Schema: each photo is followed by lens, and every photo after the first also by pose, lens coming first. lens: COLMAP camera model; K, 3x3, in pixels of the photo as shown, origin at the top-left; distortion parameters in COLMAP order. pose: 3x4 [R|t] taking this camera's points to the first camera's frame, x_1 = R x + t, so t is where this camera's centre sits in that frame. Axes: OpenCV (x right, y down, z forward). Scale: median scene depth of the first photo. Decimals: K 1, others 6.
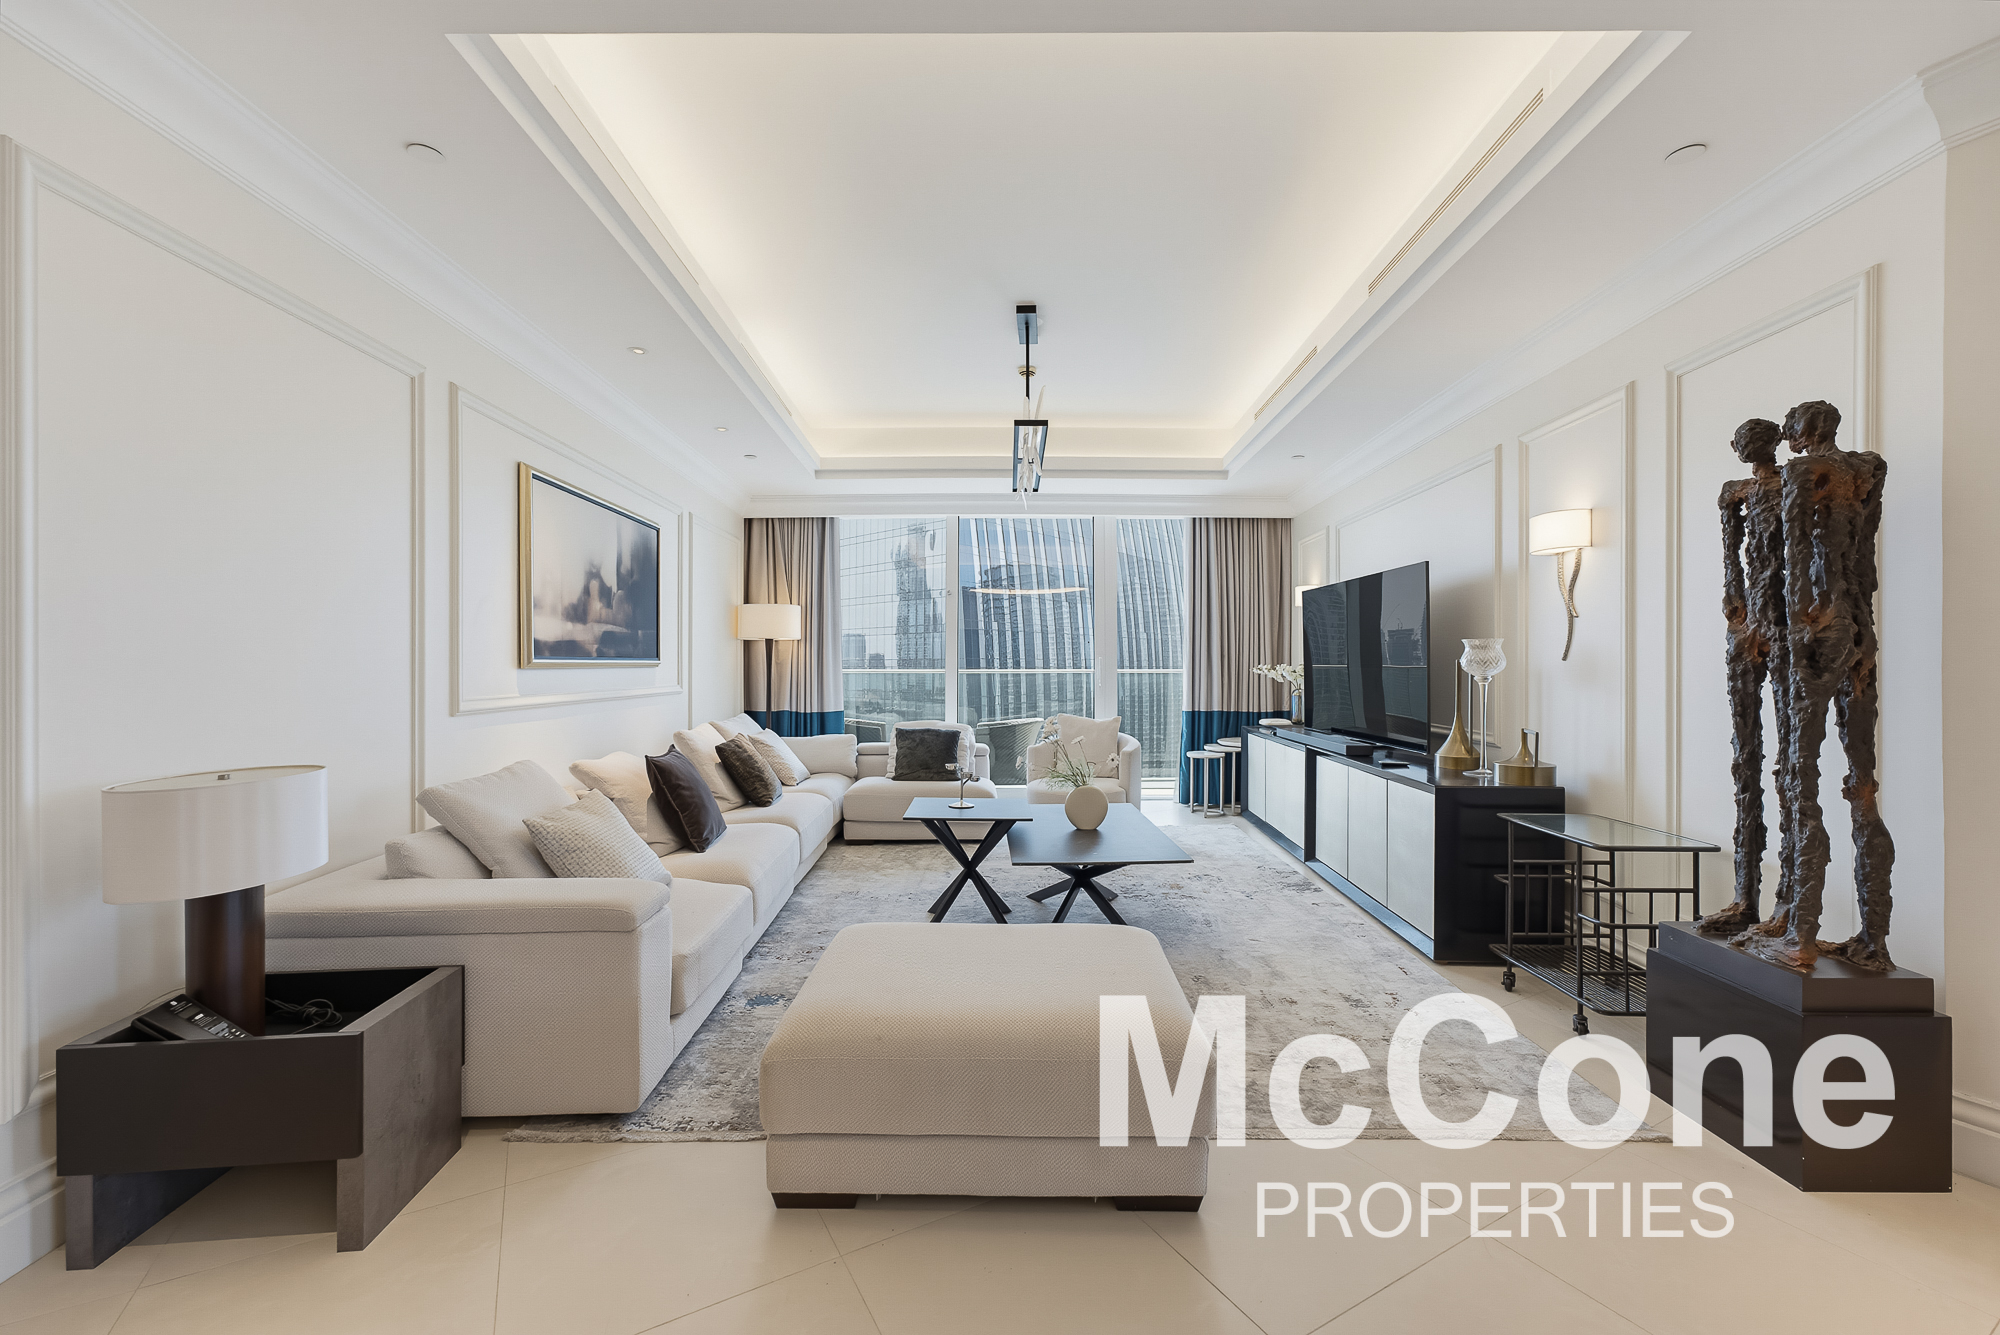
lens RADIAL K [[817.3, 0, 1000.9], [0, 817.3, 664.3], [0, 0, 1]] dist [-0.002954, 0.000436]
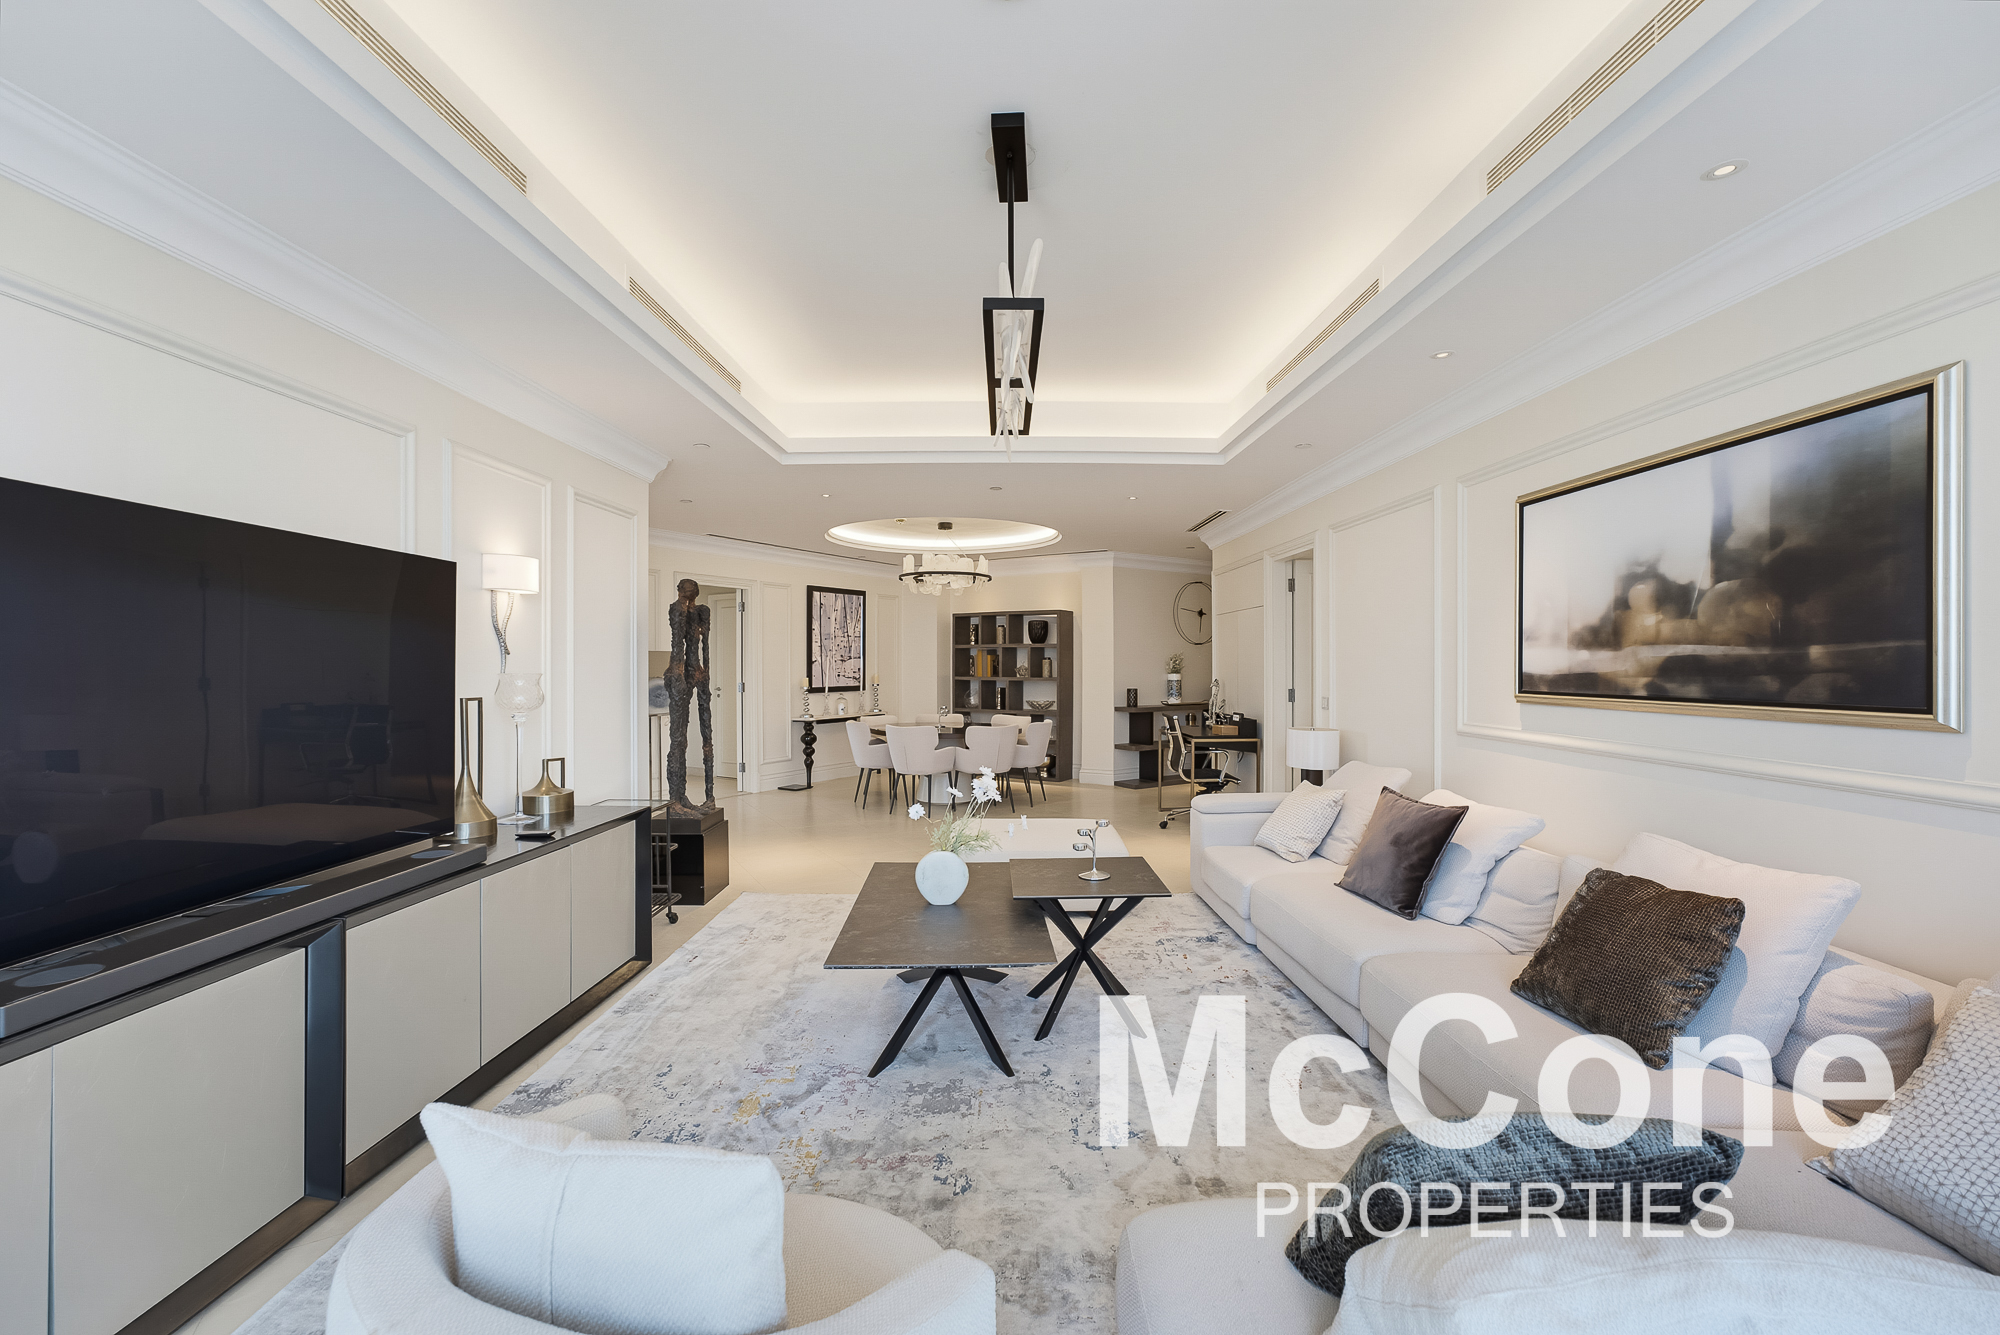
lens RADIAL K [[817.3, 0, 1005.1], [0, 817.3, 673.7], [0, 0, 1]] dist [-0.002954, 0.000436]
pose [[-0.997509, 0.001773, -0.070510, 0.078034], [0.000986, 0.999937, 0.011193, -0.036316], [0.070525, 0.011095, -0.997448, 1.661206]]
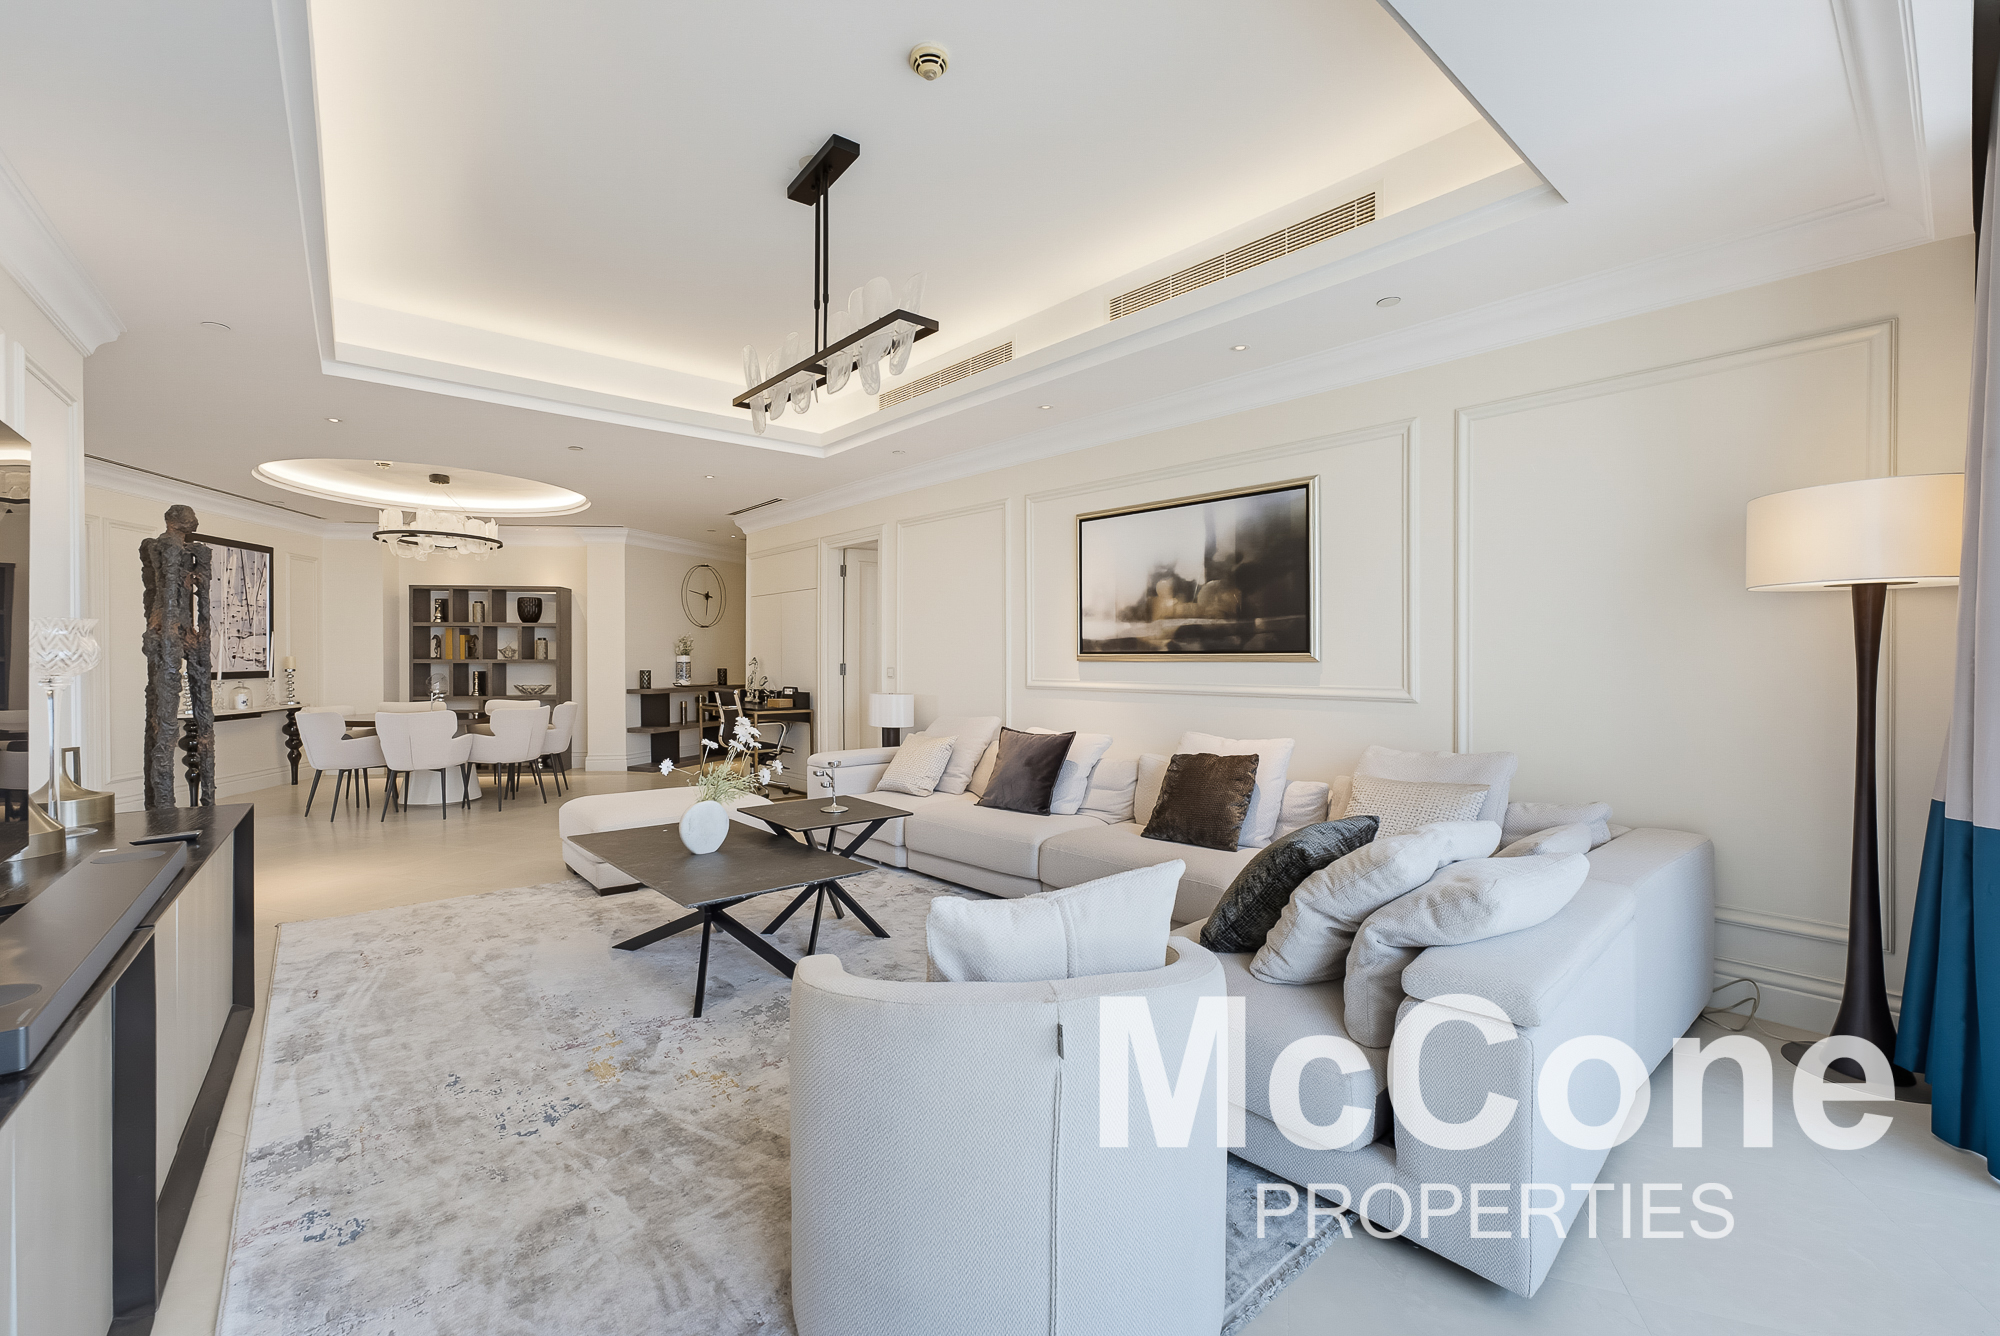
lens RADIAL K [[817.3, 0, 986.8], [0, 817.3, 663.6], [0, 0, 1]] dist [-0.002954, 0.000436]
pose [[-0.736859, 0.008791, -0.675990, 0.408776], [0.002273, 0.999942, 0.010526, -0.004530], [0.676043, 0.006220, -0.736836, 1.658435]]
